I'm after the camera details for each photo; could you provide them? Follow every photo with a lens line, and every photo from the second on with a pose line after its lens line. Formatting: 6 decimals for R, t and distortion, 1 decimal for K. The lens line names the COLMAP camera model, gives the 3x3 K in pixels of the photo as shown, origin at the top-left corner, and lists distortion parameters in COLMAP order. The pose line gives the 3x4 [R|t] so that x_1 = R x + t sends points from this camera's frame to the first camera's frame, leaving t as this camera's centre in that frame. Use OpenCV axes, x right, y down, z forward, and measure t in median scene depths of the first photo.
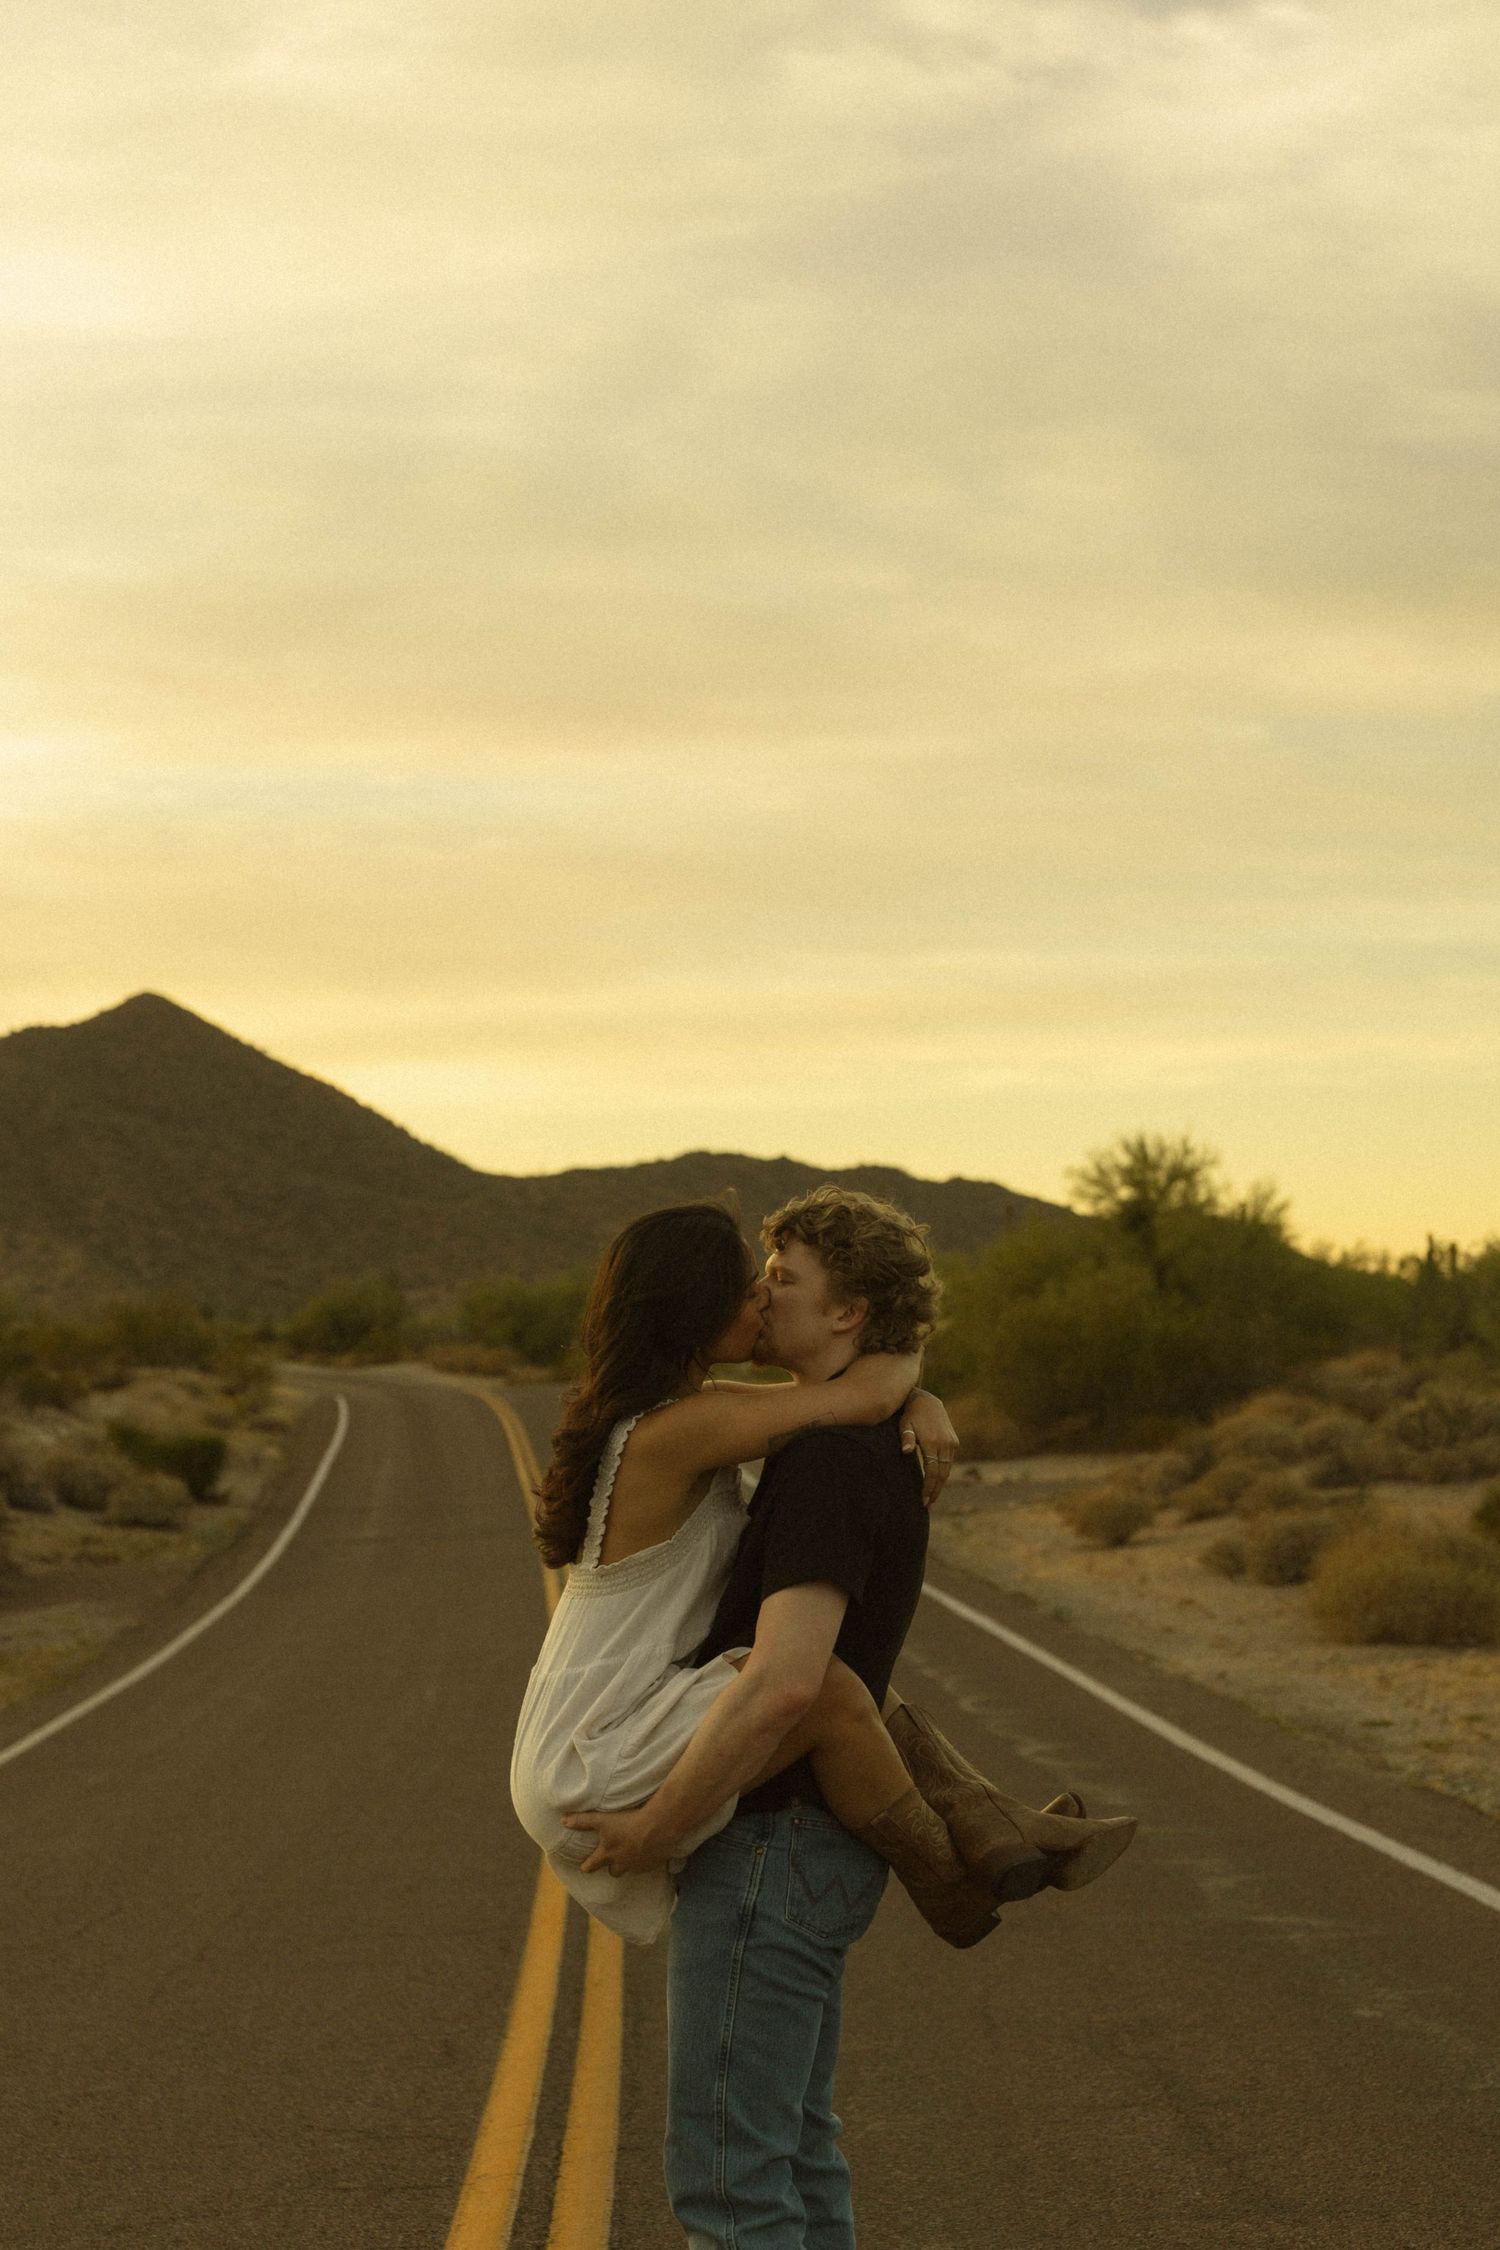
lens RADIAL K [[3692.5, 0, 750.0], [0, 3692.5, 1125.0], [0, 0, 1]] dist [-0.139460, 0.107846]
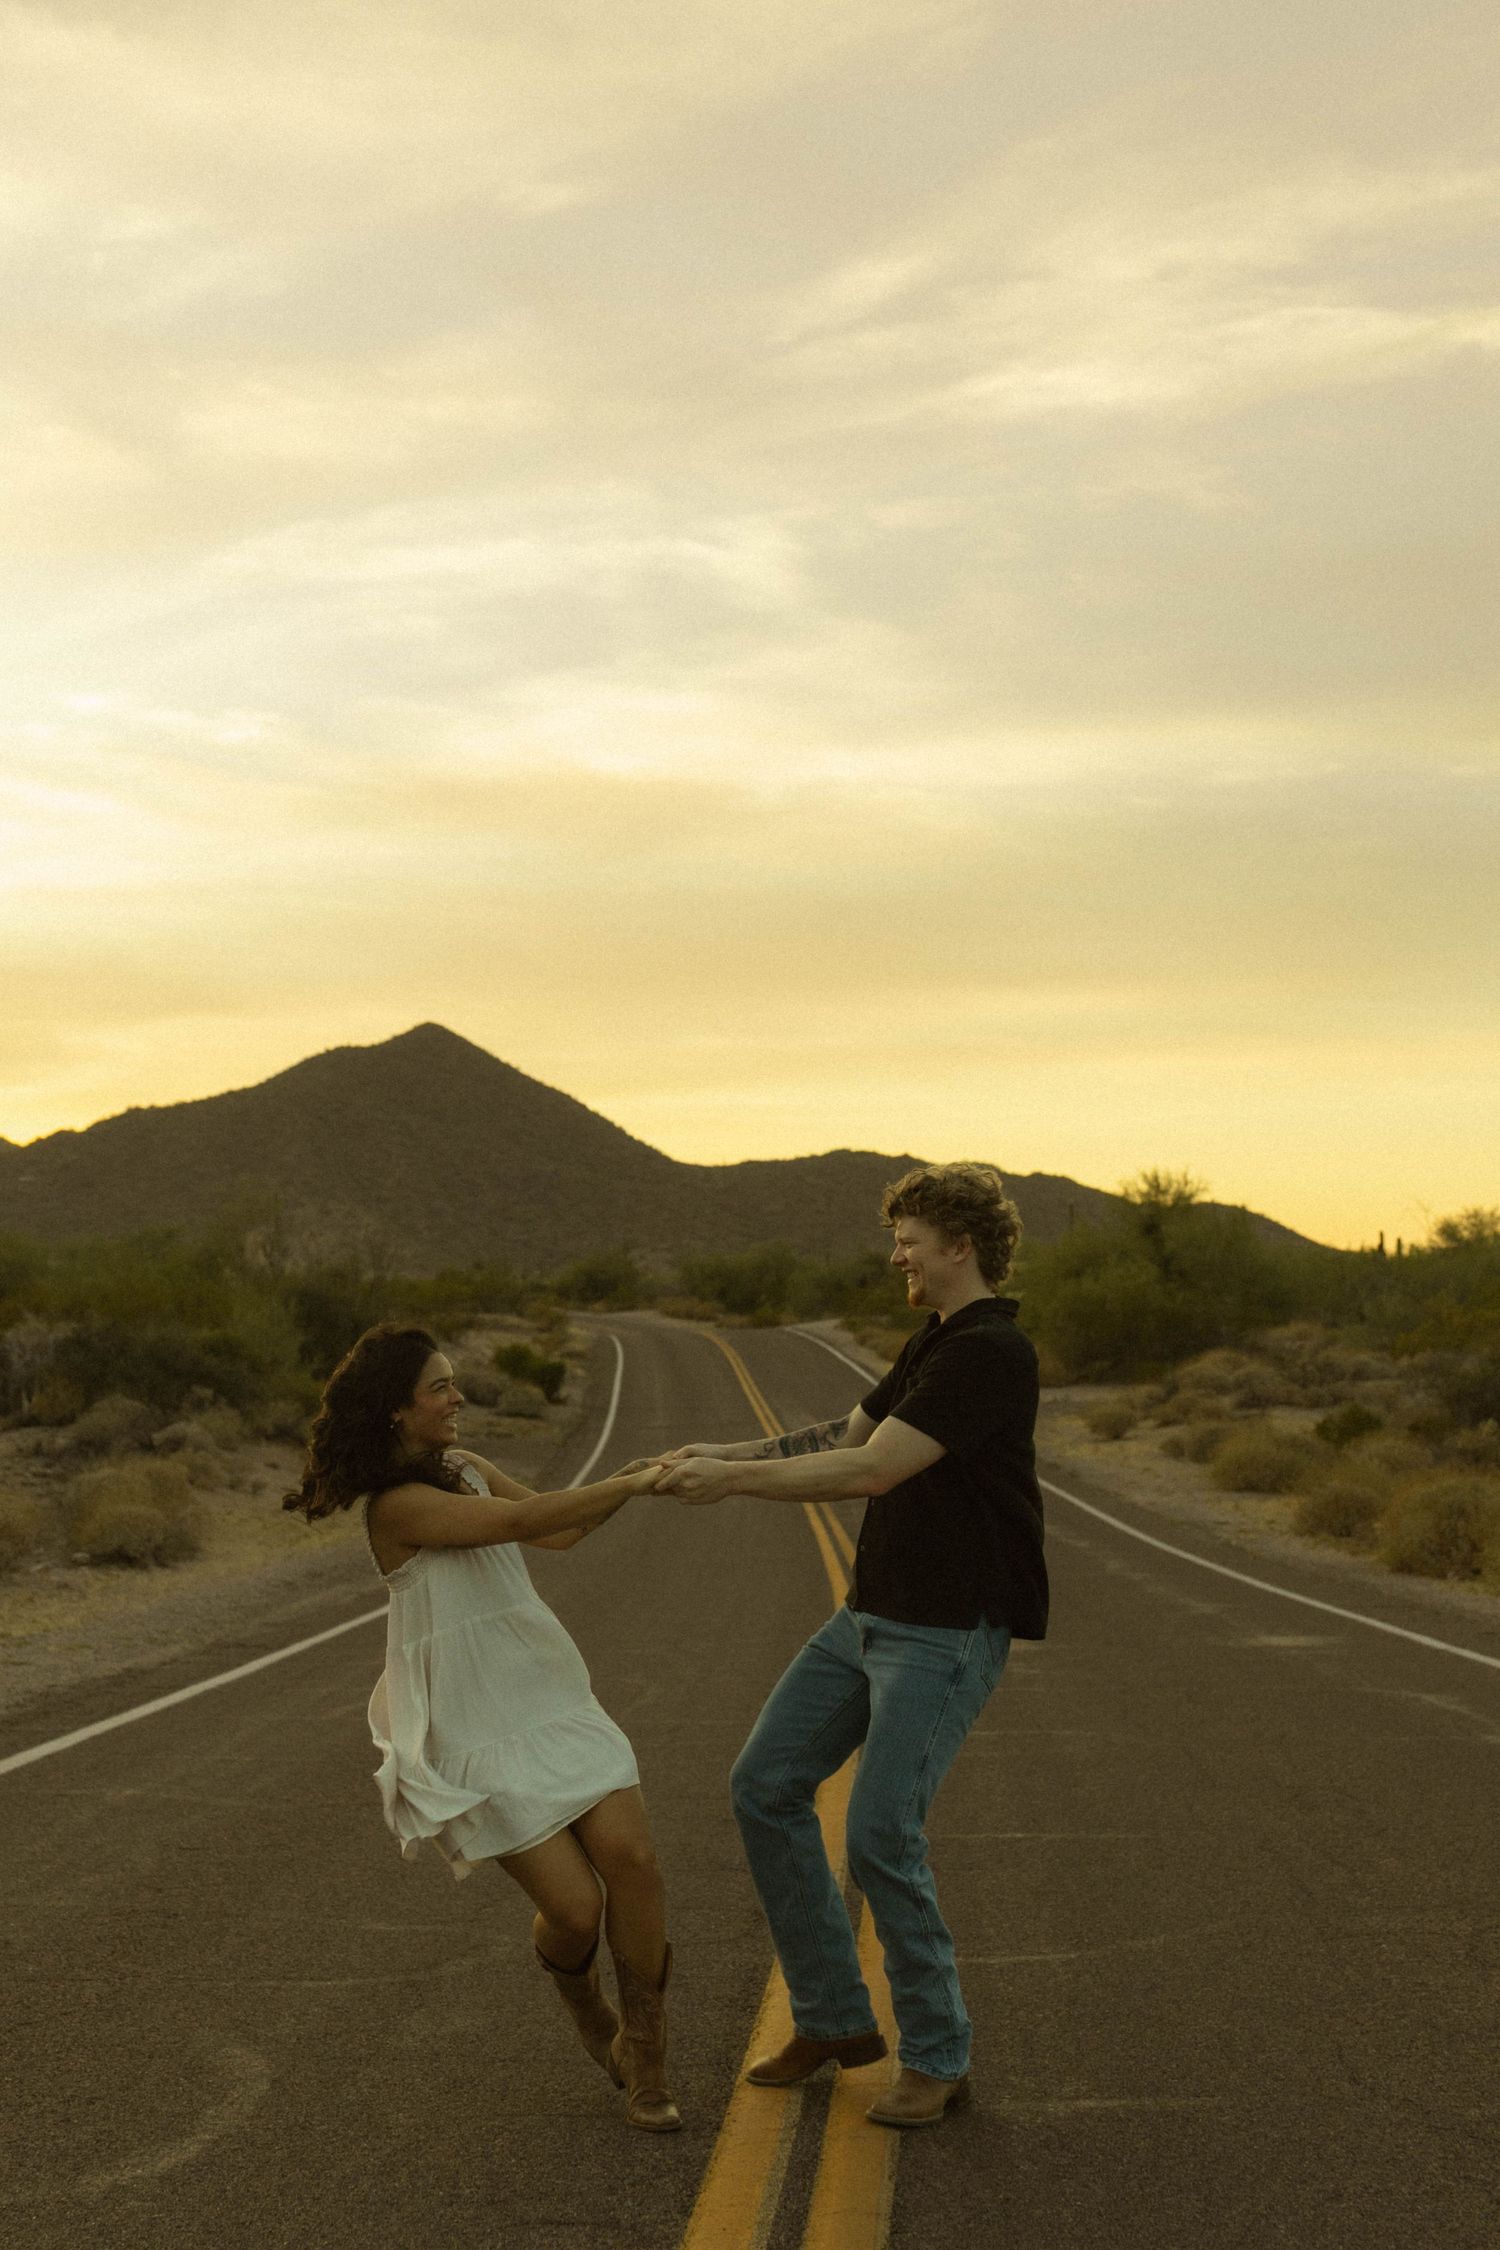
lens RADIAL K [[2824.5, 0, 750.0], [0, 2824.5, 1125.0], [0, 0, 1]] dist [0.170999, -0.742296]
pose [[0.998787, 0.017444, -0.046056, -0.007325], [-0.017453, 0.999848, 0.000212, -0.019885], [0.046053, 0.000592, 0.998939, -0.224079]]
